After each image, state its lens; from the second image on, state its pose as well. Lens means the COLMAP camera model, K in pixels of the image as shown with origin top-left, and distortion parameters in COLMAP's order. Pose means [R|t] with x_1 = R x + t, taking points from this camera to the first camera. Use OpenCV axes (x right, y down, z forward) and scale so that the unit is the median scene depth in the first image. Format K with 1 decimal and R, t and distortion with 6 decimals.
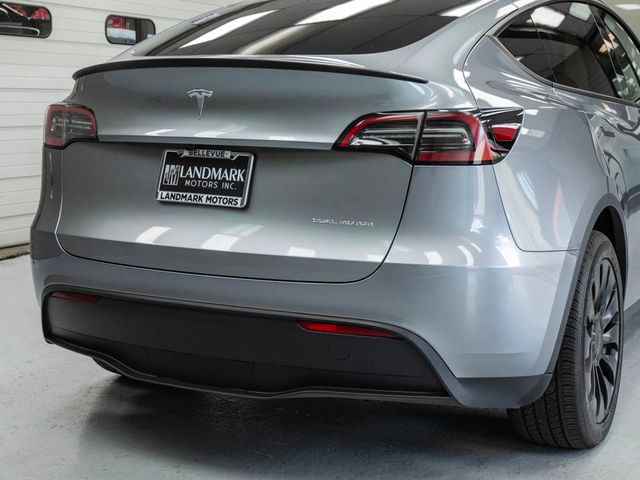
lens RADIAL K [[1012.6, 0, 320.0], [0, 1012.6, 240.0], [0, 0, 1]] dist [-0.012568, -0.008064]
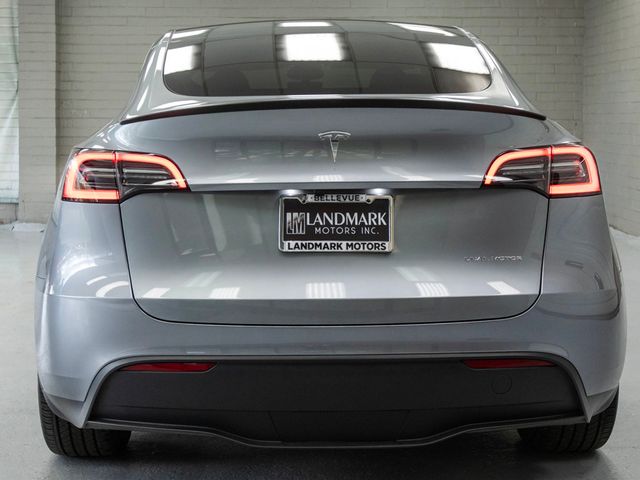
lens RADIAL K [[1012.6, 0, 320.0], [0, 1012.6, 240.0], [0, 0, 1]] dist [-0.012568, -0.008064]
pose [[0.890504, -0.070013, 0.449556, -0.561749], [0.085356, 0.996253, -0.013923, -0.034850], [-0.446897, 0.050771, 0.893144, 0.159566]]
